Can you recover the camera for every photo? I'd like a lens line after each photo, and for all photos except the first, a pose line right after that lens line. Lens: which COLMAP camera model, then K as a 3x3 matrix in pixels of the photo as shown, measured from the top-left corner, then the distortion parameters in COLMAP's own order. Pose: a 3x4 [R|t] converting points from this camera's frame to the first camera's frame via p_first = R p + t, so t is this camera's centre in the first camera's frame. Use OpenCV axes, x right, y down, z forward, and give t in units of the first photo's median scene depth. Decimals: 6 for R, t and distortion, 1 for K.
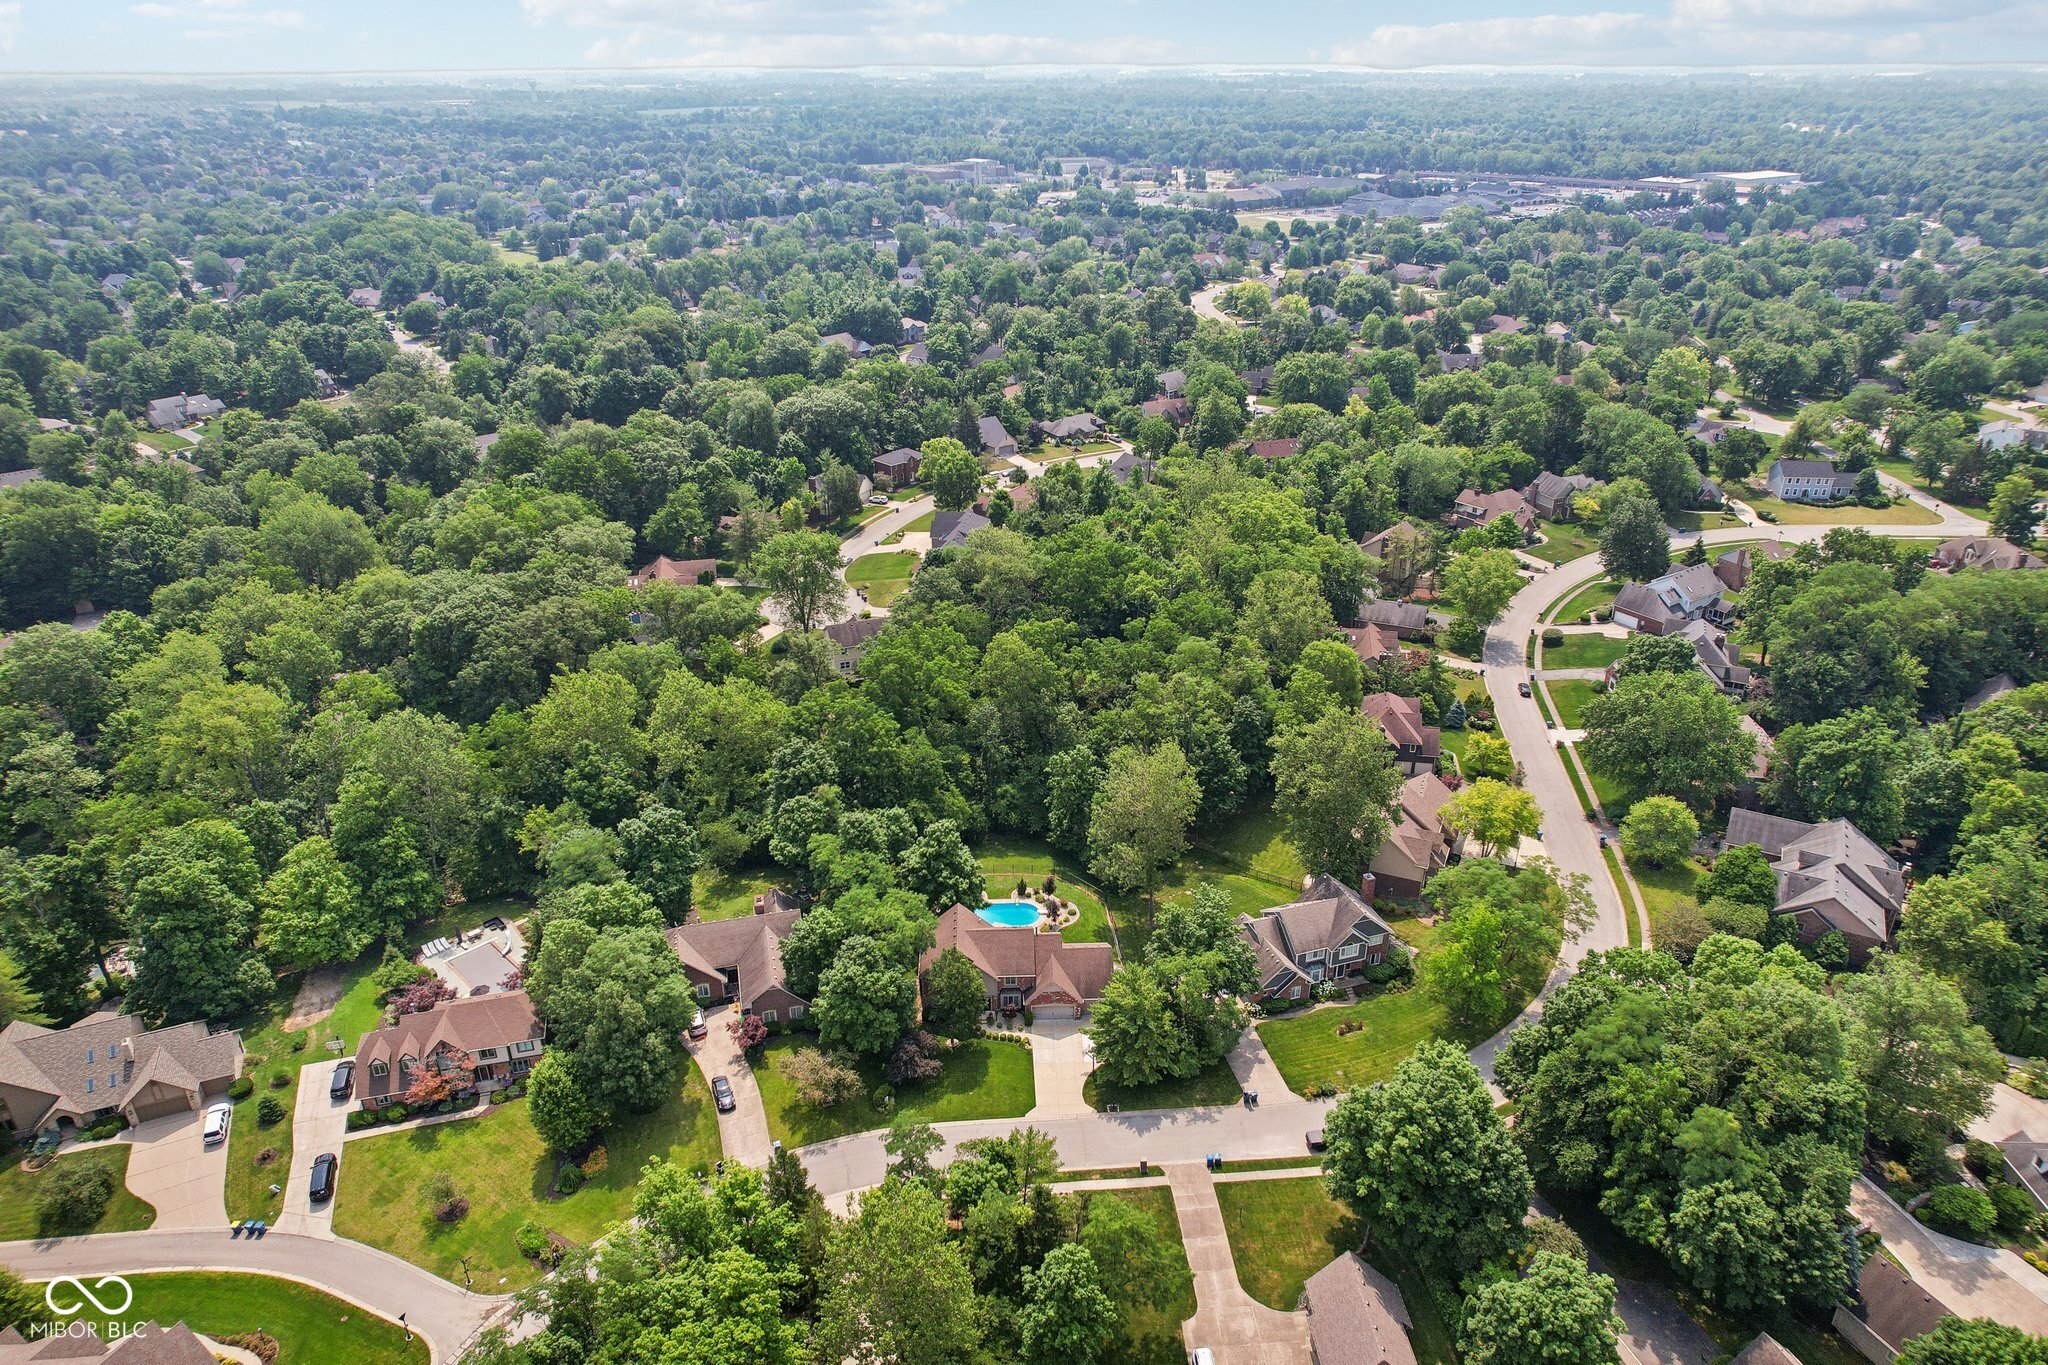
lens RADIAL K [[1319.7, 0, 1028.1], [0, 1319.7, 675.7], [0, 0, 1]] dist [-0.079259, 0.072676]
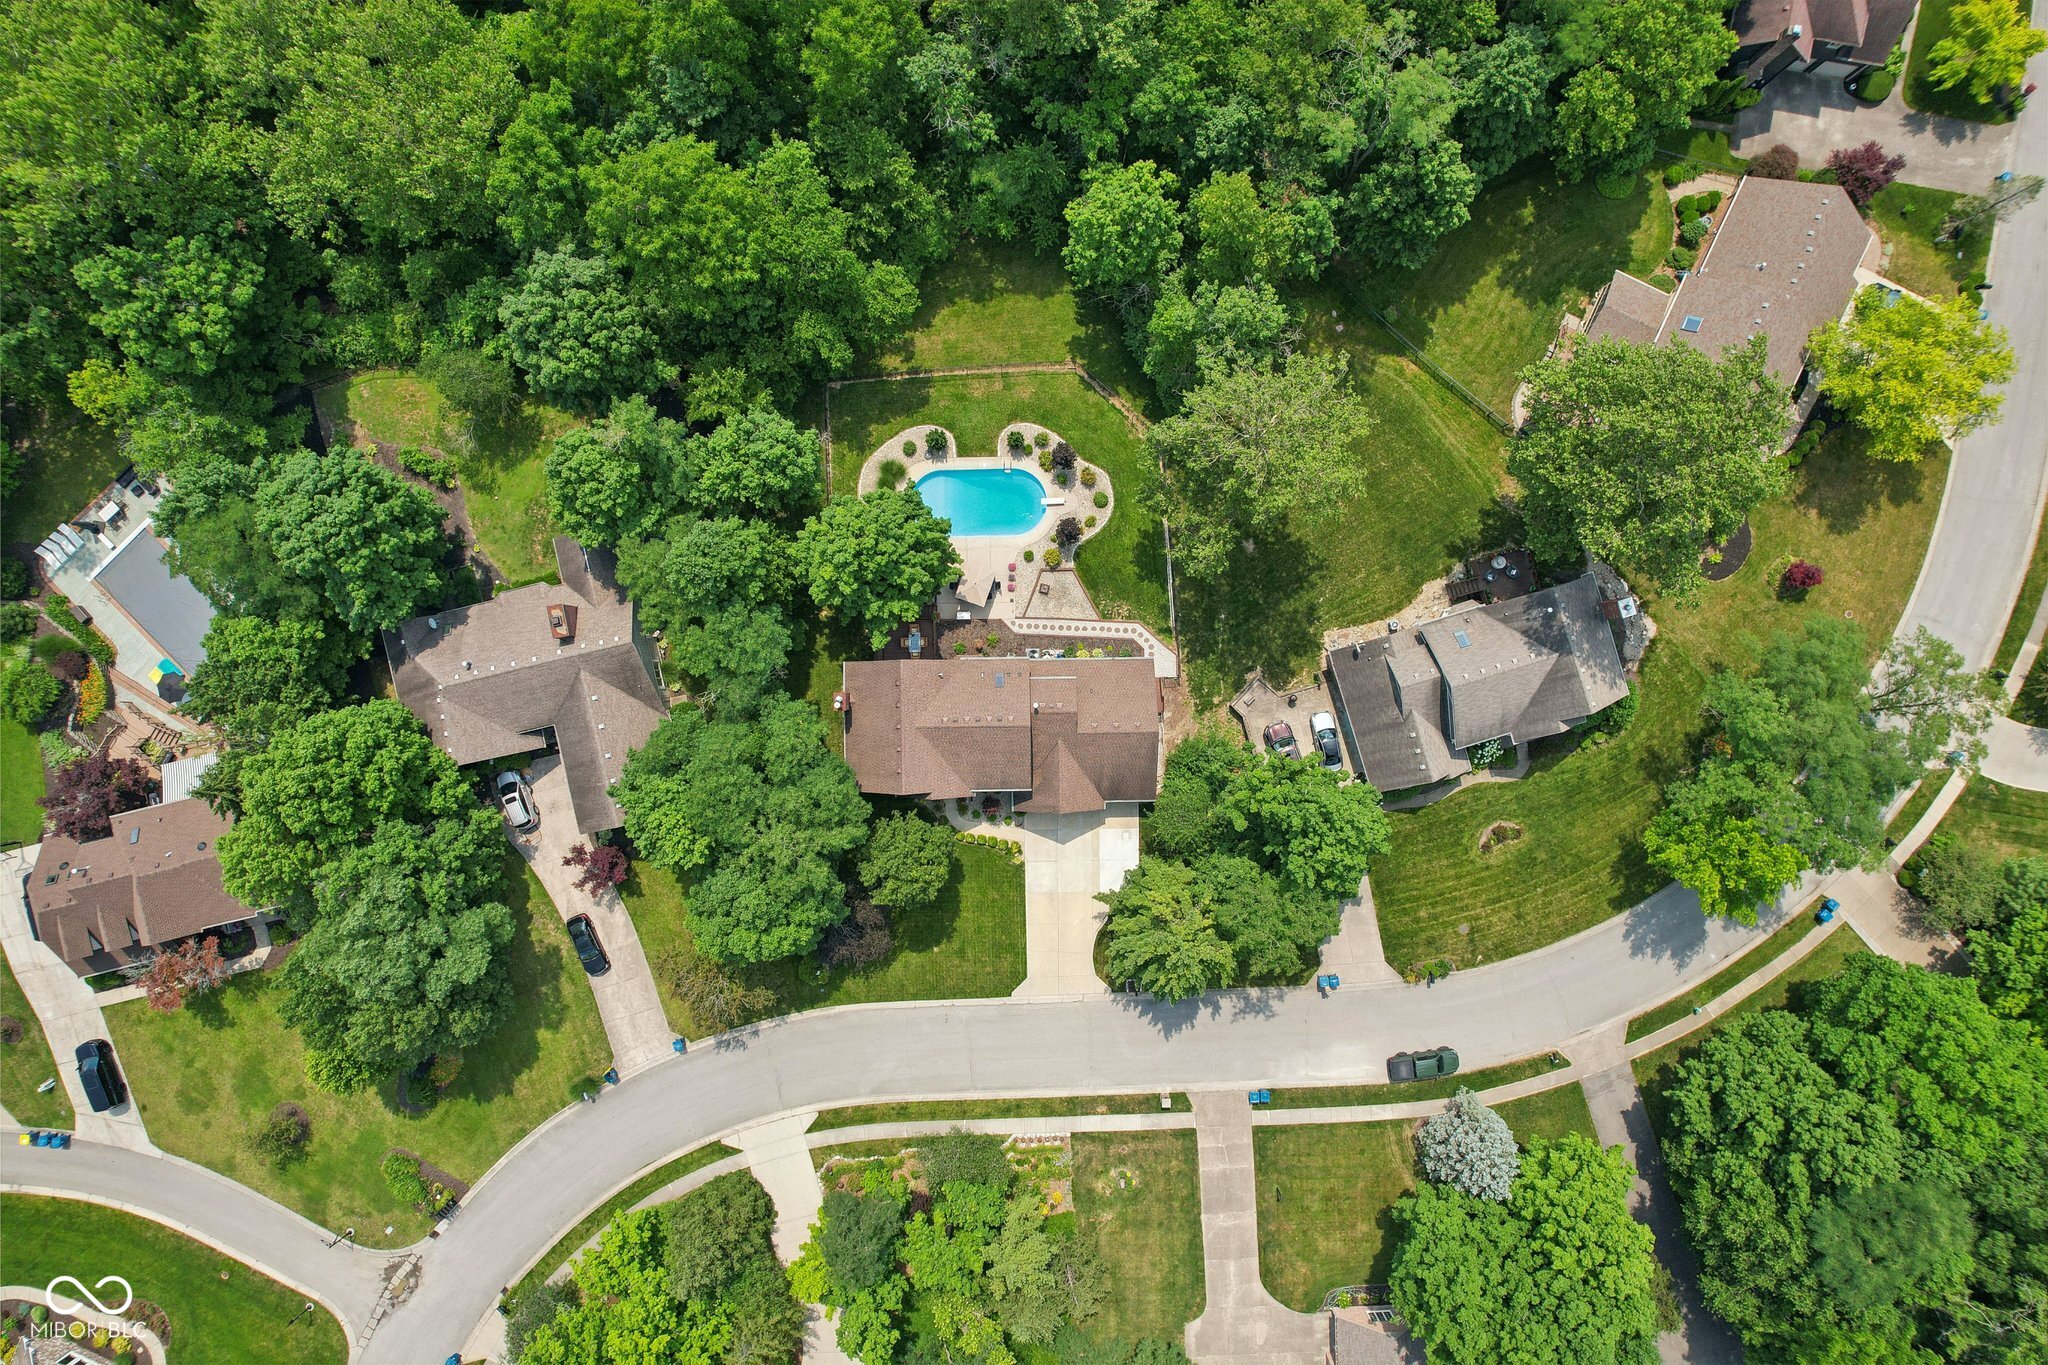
lens RADIAL K [[1319.7, 0, 1031.4], [0, 1319.7, 697.0], [0, 0, 1]] dist [-0.079259, 0.072676]
pose [[0.999801, 0.019918, 0.001200, 0.004621], [-0.009536, 0.424134, 0.905549, -0.380608], [0.017527, -0.905380, 0.424240, 0.818107]]
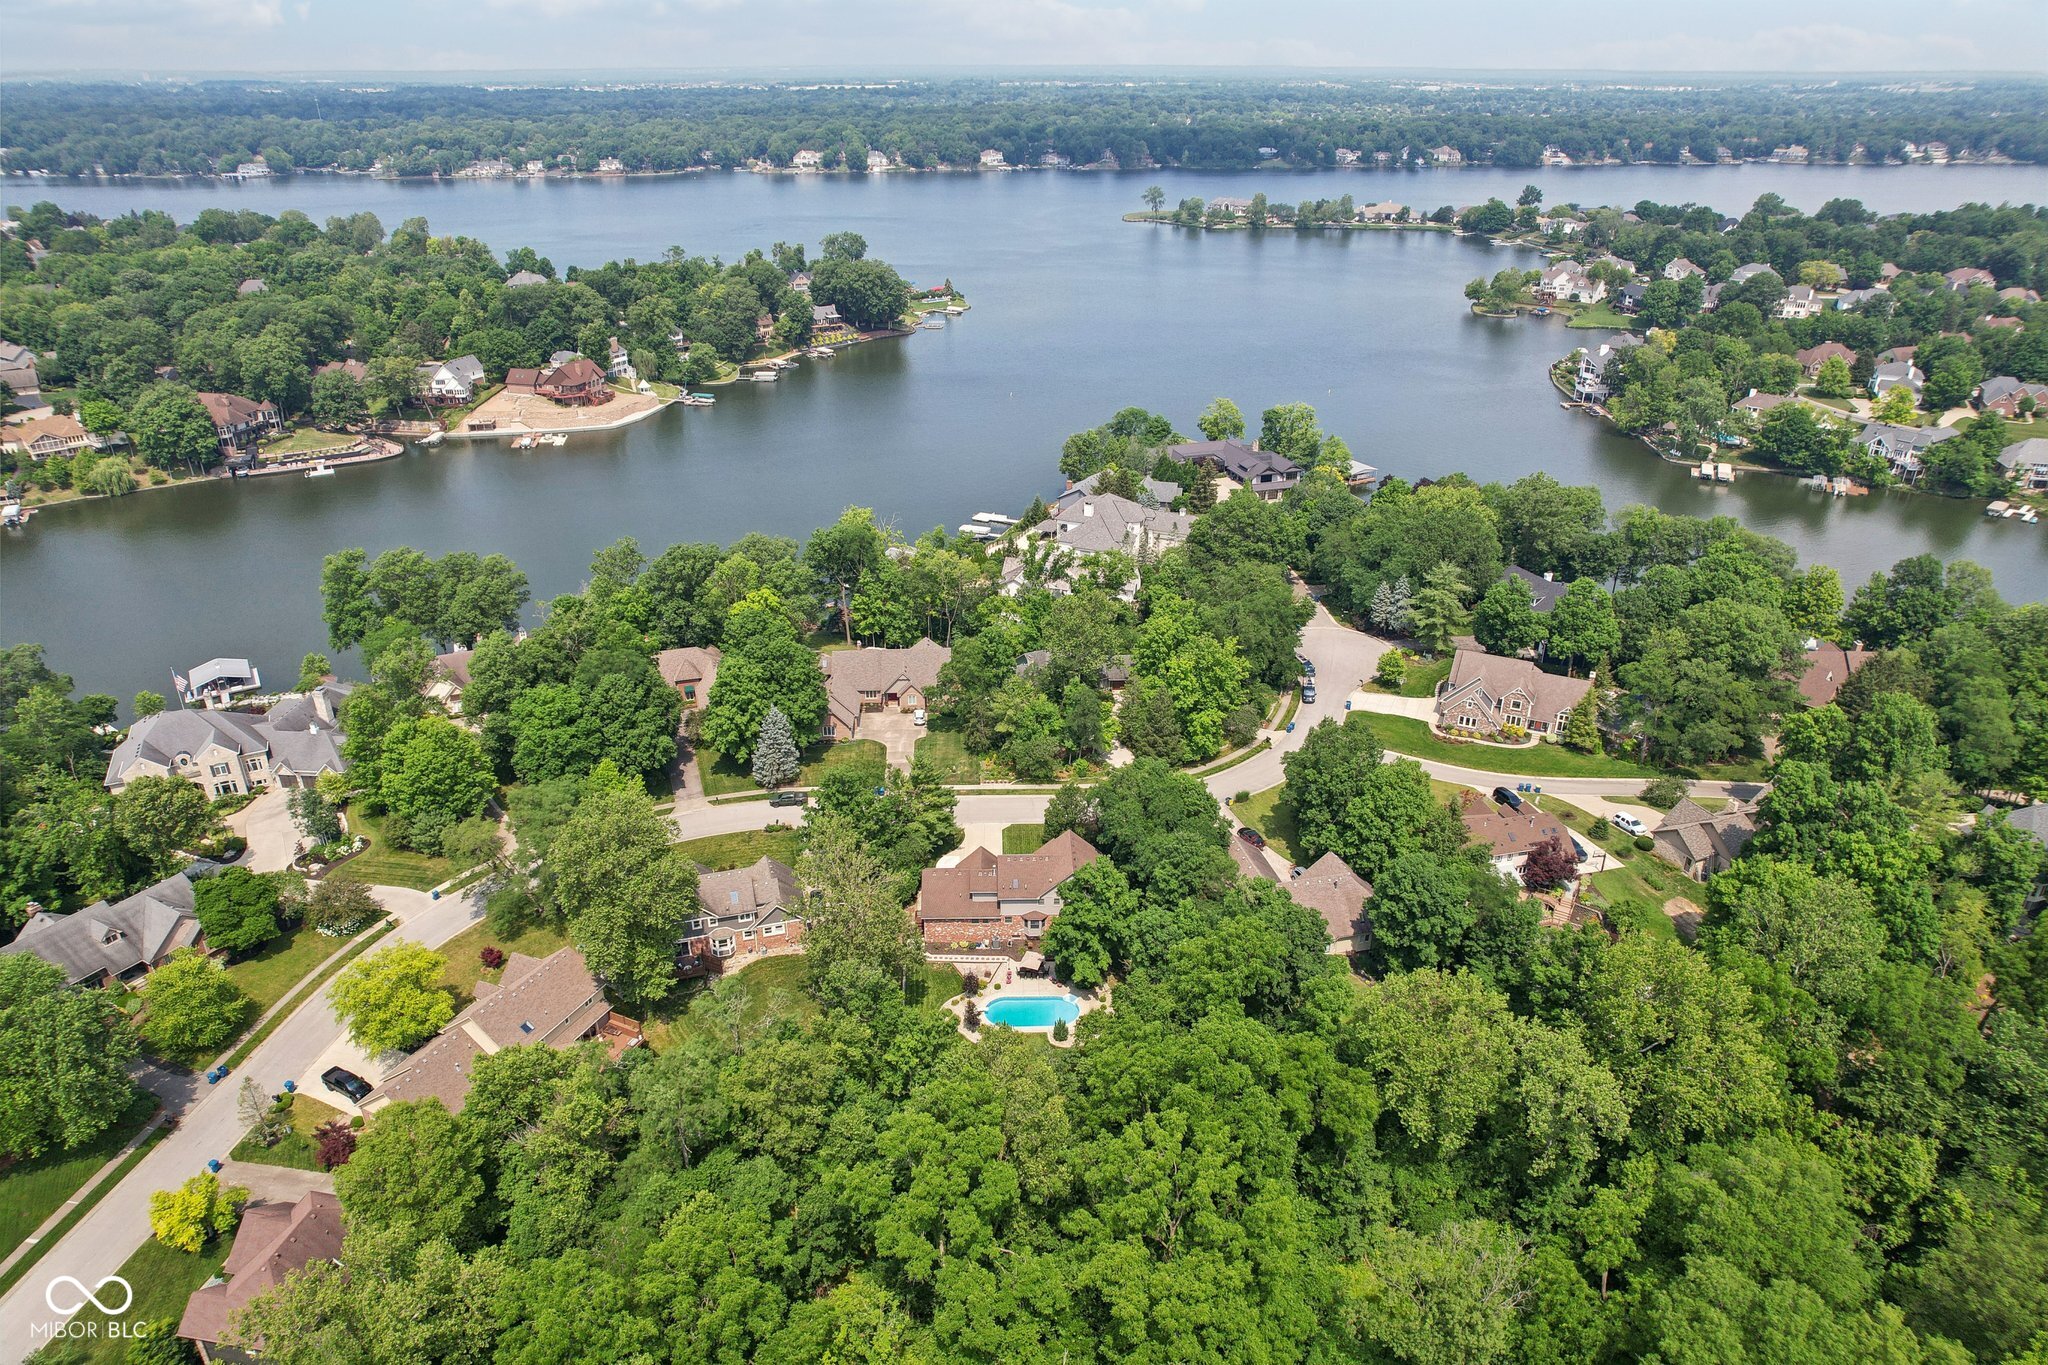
lens RADIAL K [[1319.7, 0, 1027.8], [0, 1319.7, 687.8], [0, 0, 1]] dist [-0.079259, 0.072676]
pose [[-0.999894, -0.004369, 0.013854, -0.035684], [0.007959, 0.633040, 0.774078, -0.744256], [-0.012152, 0.774107, -0.632938, 1.675213]]
